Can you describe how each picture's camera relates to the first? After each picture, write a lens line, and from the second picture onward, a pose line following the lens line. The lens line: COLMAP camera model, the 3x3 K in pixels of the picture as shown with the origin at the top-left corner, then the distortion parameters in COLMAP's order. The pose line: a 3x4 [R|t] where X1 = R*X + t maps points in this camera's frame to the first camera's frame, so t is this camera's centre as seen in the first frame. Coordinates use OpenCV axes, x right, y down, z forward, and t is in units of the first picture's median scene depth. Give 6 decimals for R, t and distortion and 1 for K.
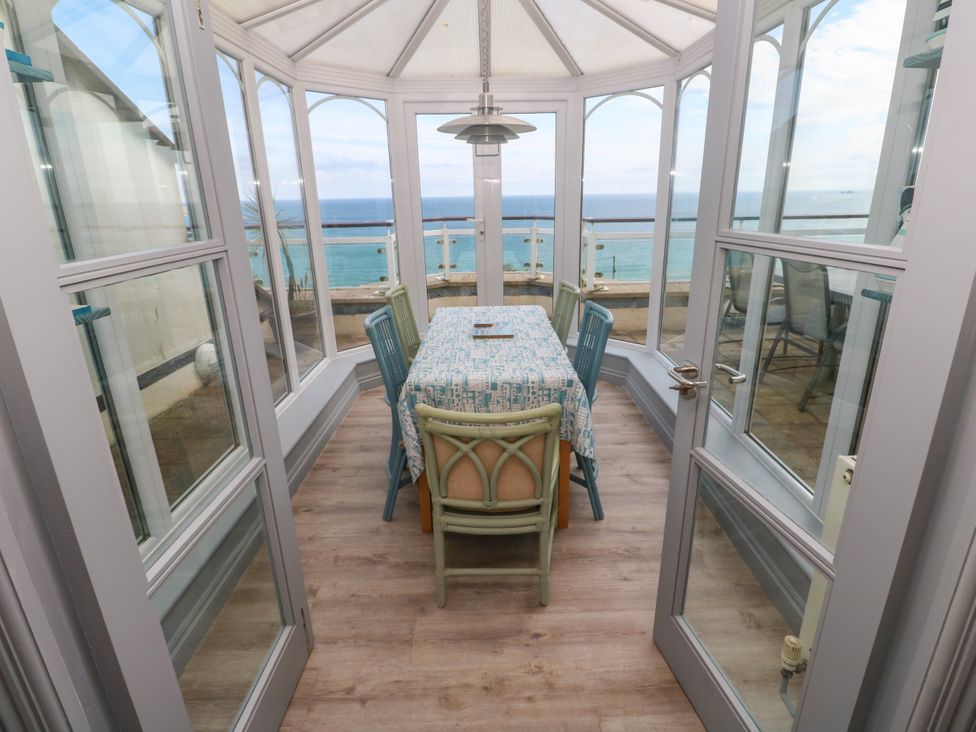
lens RADIAL K [[507.8, 0, 496.8], [0, 507.8, 356.4], [0, 0, 1]] dist [-0.006140, -0.010501]
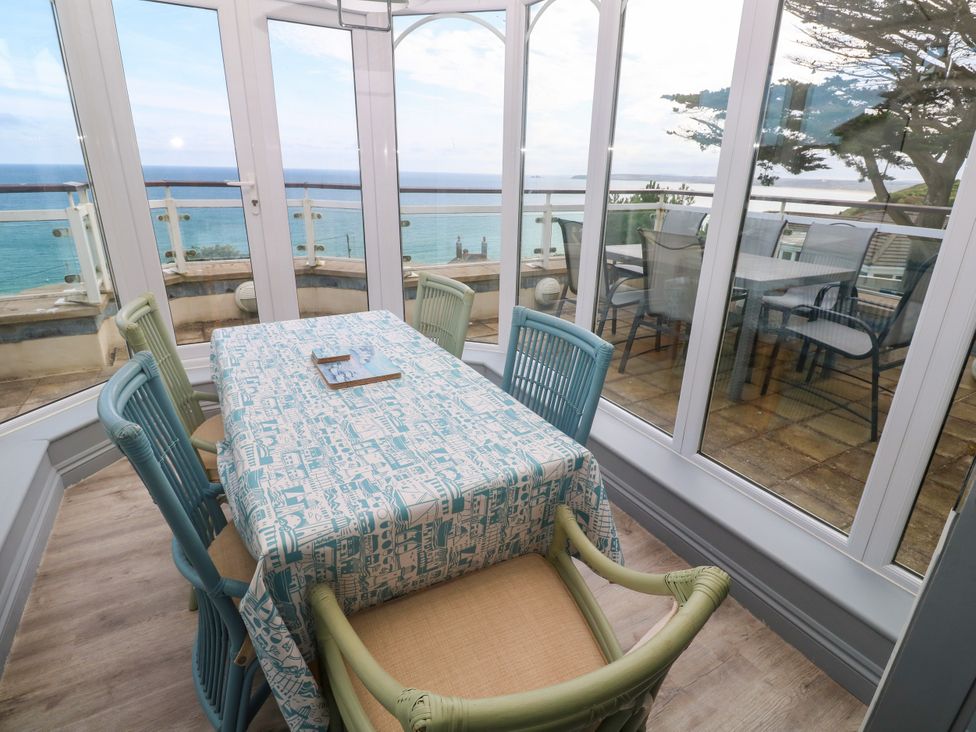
lens RADIAL K [[507.8, 0, 496.8], [0, 507.8, 356.4], [0, 0, 1]] dist [-0.006140, -0.010501]
pose [[0.871614, -0.127632, 0.473286, -0.101880], [0.108110, 0.991786, 0.068358, -0.061963], [-0.478123, -0.008415, 0.878252, 0.300394]]
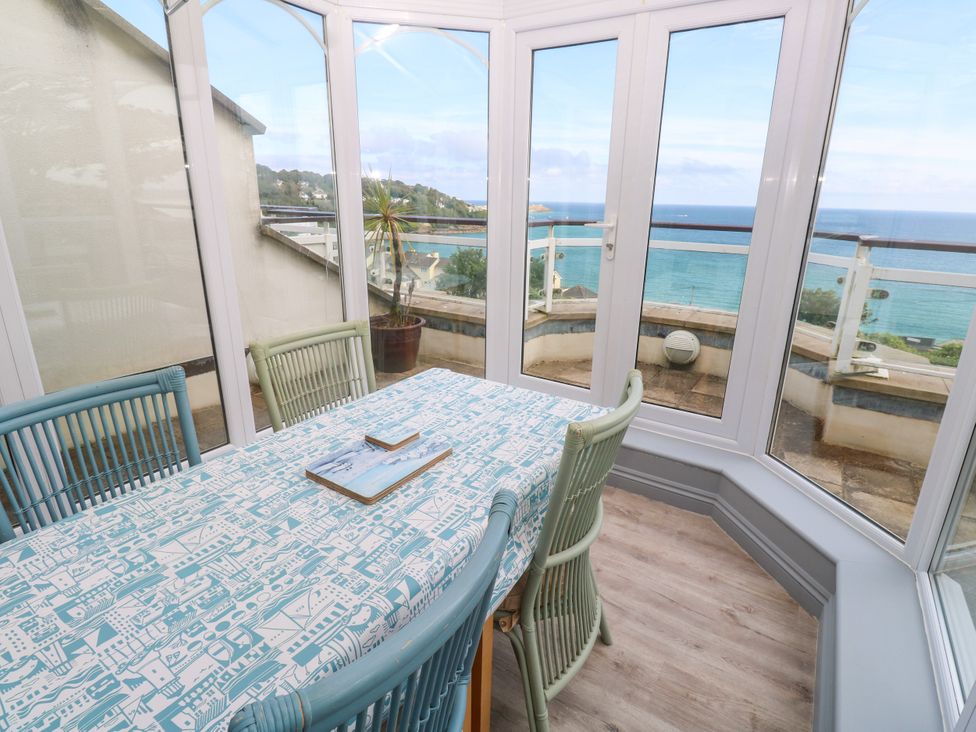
lens RADIAL K [[507.8, 0, 496.8], [0, 507.8, 356.4], [0, 0, 1]] dist [-0.006140, -0.010501]
pose [[0.832530, 0.196336, -0.518021, 0.209087], [-0.201862, 0.978315, 0.046372, -0.132439], [0.515892, 0.065963, 0.854110, 0.489704]]
